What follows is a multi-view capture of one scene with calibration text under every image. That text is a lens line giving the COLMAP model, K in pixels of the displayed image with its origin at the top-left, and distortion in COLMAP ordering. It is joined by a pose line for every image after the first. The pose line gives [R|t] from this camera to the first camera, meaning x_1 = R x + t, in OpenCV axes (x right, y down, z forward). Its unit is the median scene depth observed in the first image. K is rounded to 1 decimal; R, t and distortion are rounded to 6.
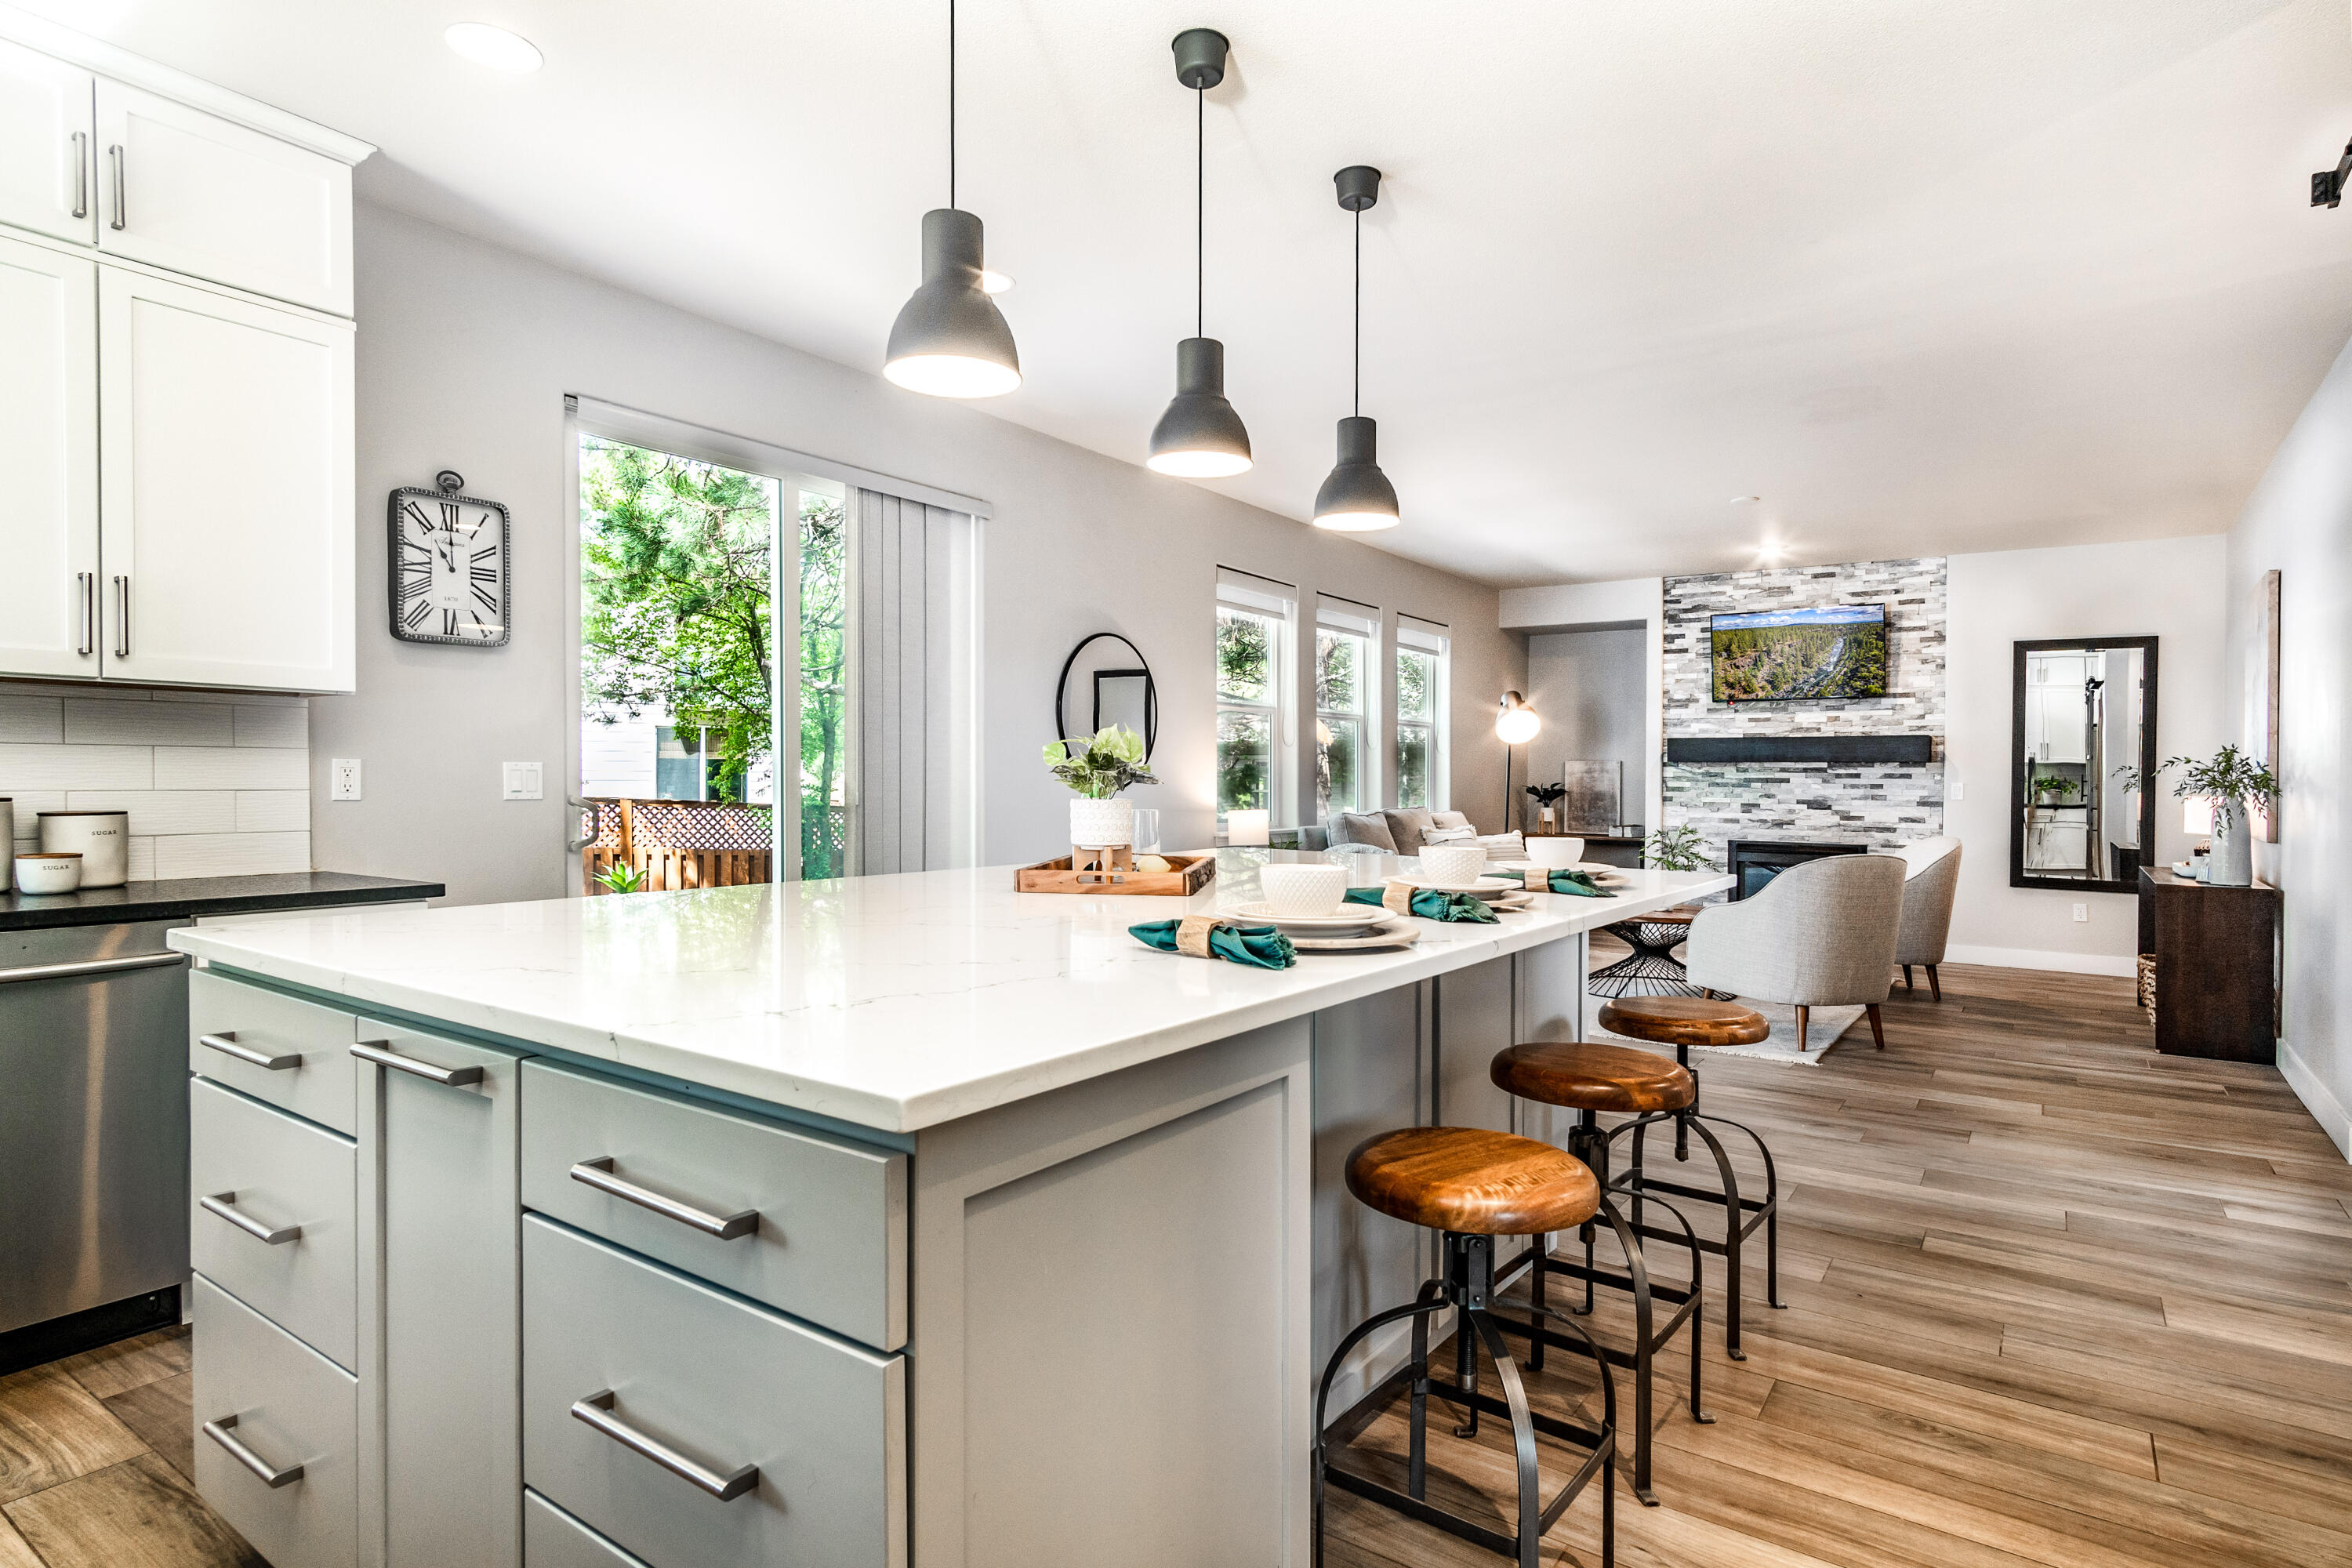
lens RADIAL K [[1260.3, 0, 1185.7], [0, 1260.3, 772.6], [0, 0, 1]] dist [0.013065, -0.003161]
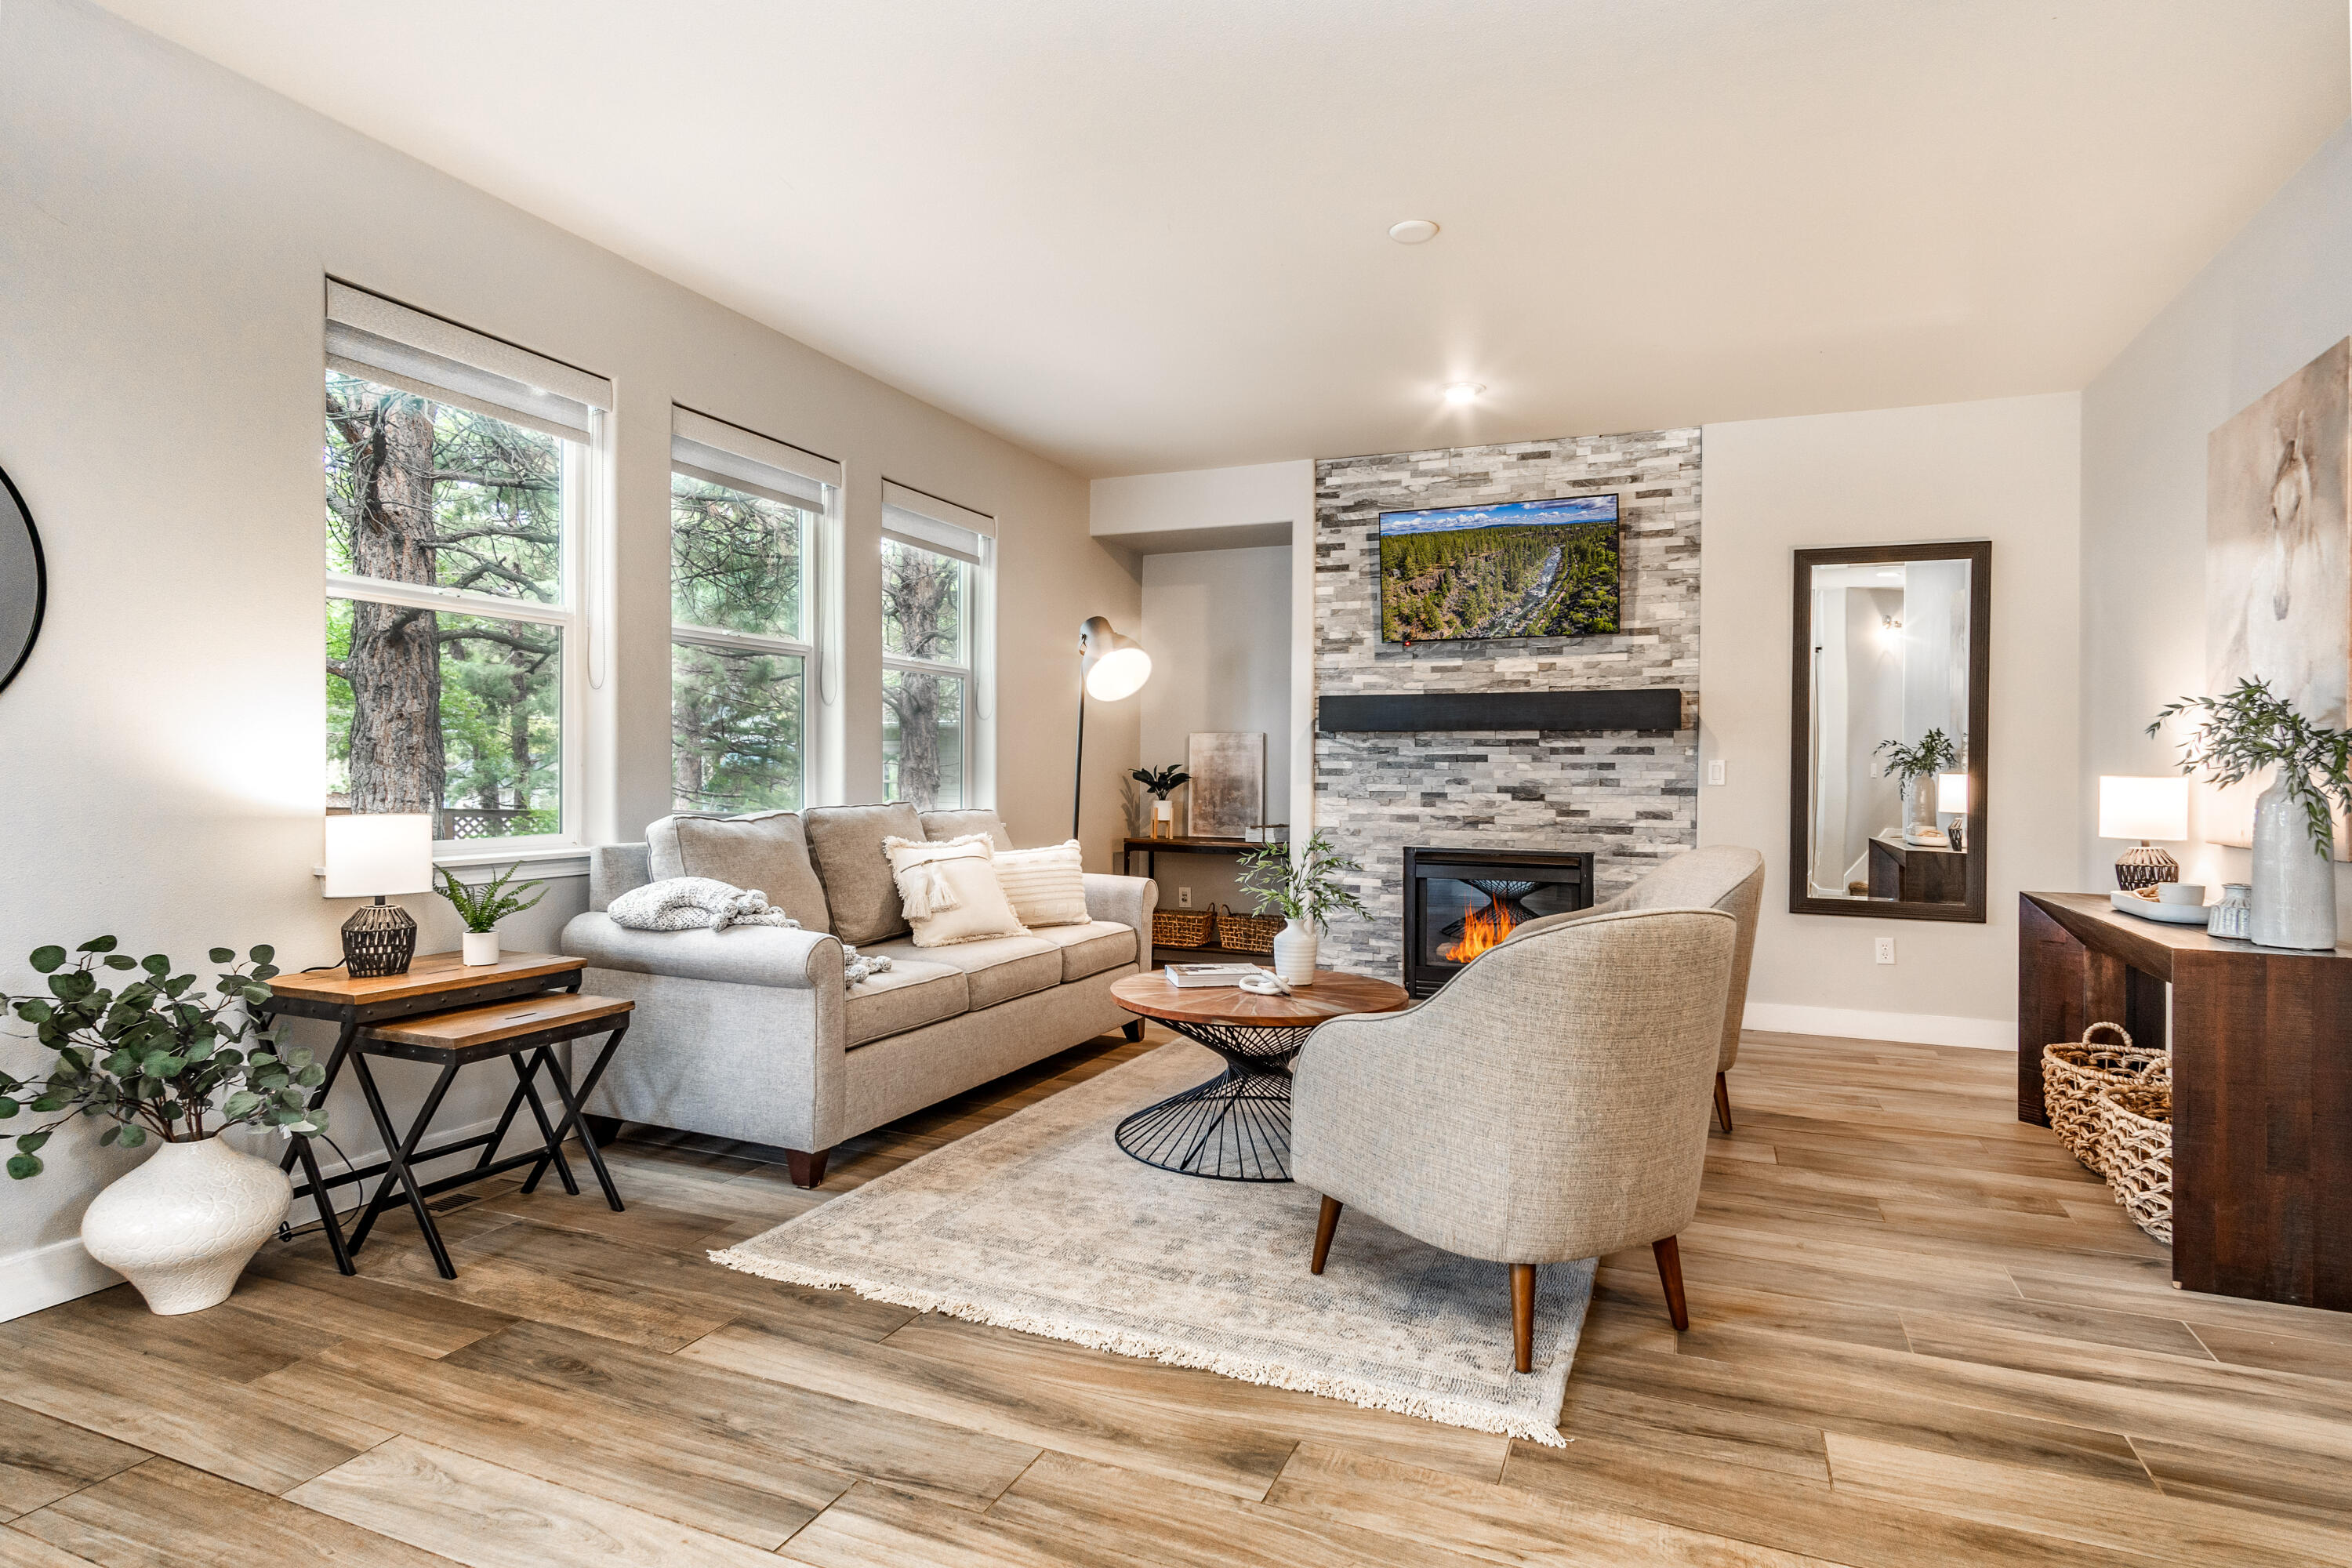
lens RADIAL K [[1260.3, 0, 1179.7], [0, 1260.3, 773.3], [0, 0, 1]] dist [0.013065, -0.003161]
pose [[0.978646, -0.001908, 0.205546, 0.176762], [0.000802, 0.999985, 0.005463, 0.010426], [-0.205553, -0.005182, 0.978632, 0.370422]]
